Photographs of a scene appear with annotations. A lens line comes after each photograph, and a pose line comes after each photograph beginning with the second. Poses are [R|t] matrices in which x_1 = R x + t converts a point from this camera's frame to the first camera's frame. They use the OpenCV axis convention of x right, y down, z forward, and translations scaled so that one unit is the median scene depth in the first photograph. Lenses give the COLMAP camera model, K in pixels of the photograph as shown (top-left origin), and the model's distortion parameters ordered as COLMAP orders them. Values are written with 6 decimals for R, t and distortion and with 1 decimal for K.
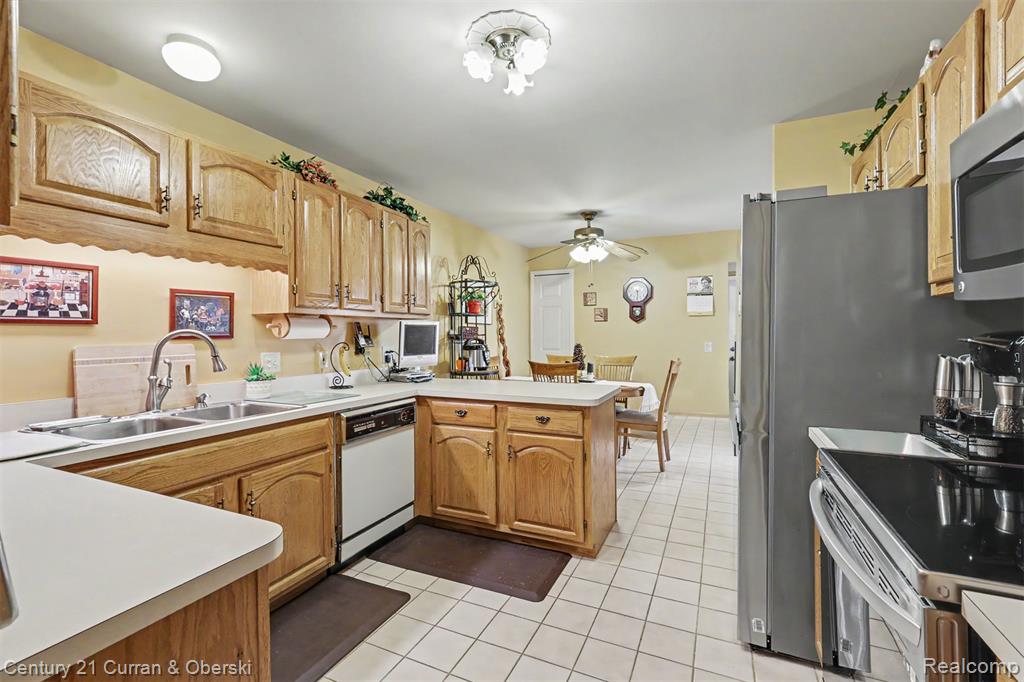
lens RADIAL K [[451.0, 0, 514.2], [0, 451.0, 337.3], [0, 0, 1]] dist [0.000410, 0.000111]
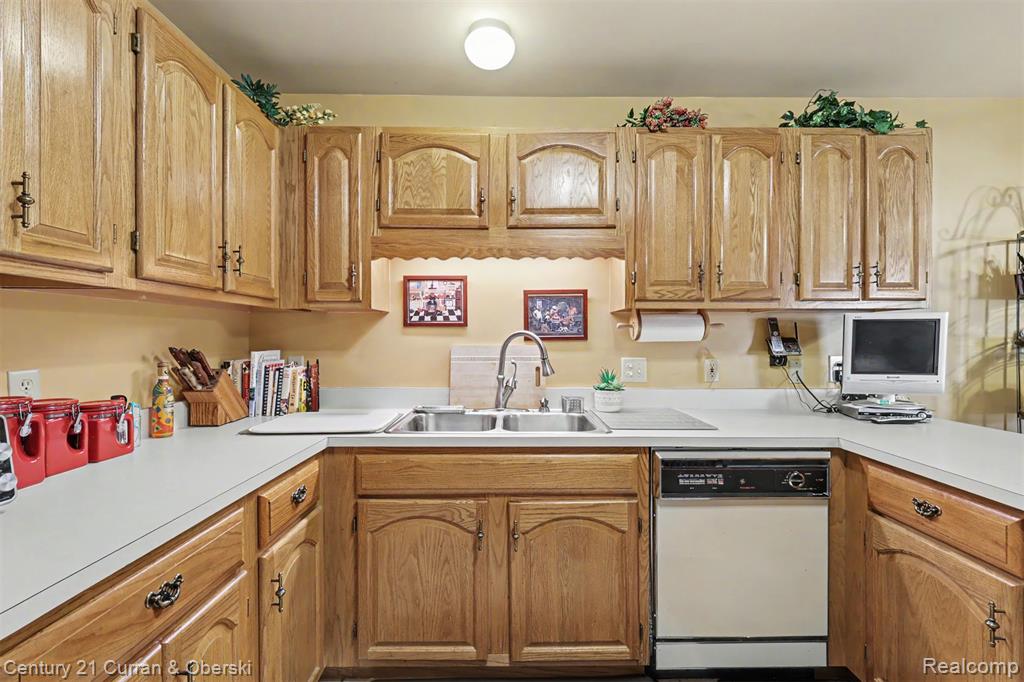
lens RADIAL K [[462.0, 0, 511.4], [0, 462.0, 338.4], [0, 0, 1]] dist [0.000841, 0.000040]
pose [[0.423339, 0.009584, -0.905921, 0.143344], [-0.008697, 0.999941, 0.006514, -0.005462], [0.905930, 0.005121, 0.423398, 0.463556]]
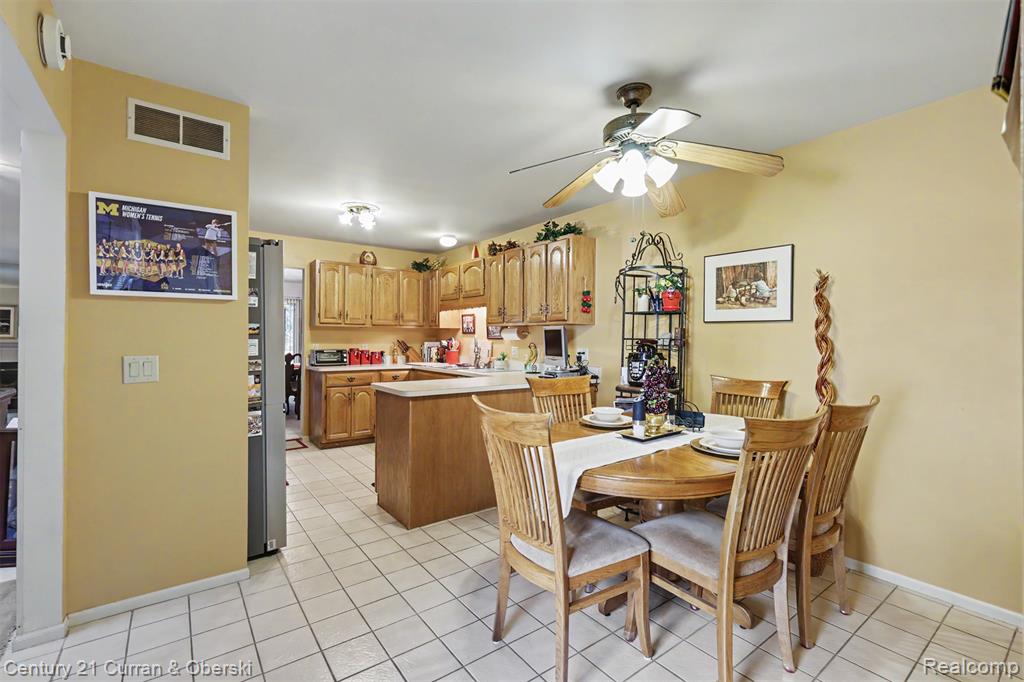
lens RADIAL K [[451.0, 0, 514.2], [0, 451.0, 337.3], [0, 0, 1]] dist [0.000410, 0.000111]
pose [[-0.474805, 0.001322, -0.880090, 1.177839], [-0.008884, 0.999941, 0.006296, -0.019019], [0.880046, 0.010808, -0.474765, 2.008305]]
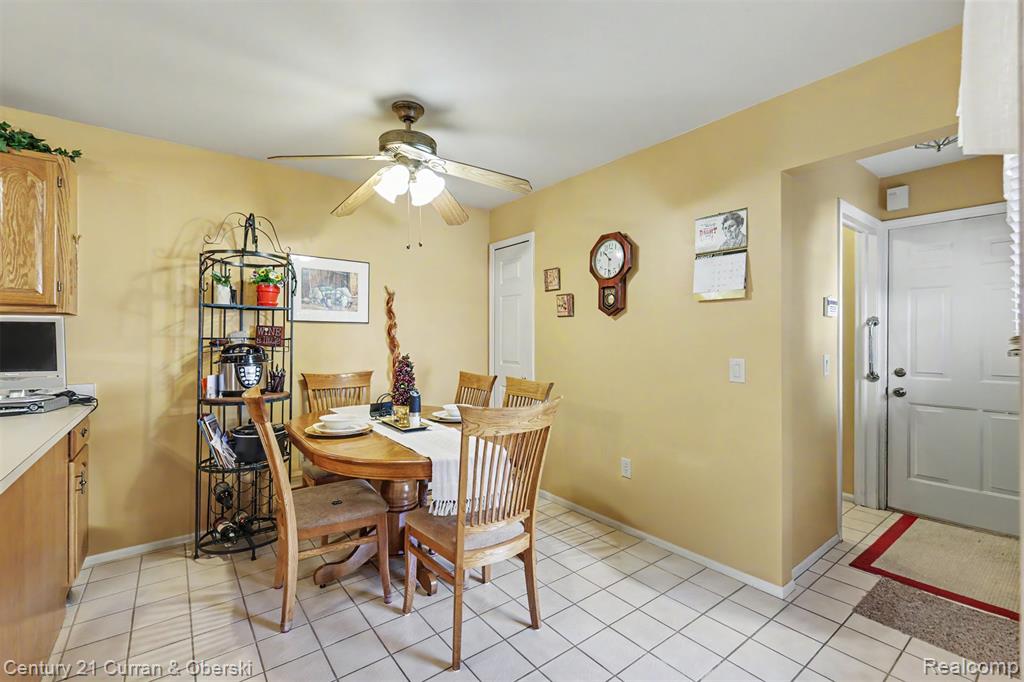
lens RADIAL K [[451.0, 0, 514.2], [0, 451.0, 337.3], [0, 0, 1]] dist [0.000410, 0.000111]
pose [[0.889027, 0.005408, -0.457823, 0.921972], [-0.008342, 0.999956, -0.004389, -0.013157], [0.457779, 0.007721, 0.889032, 1.054988]]
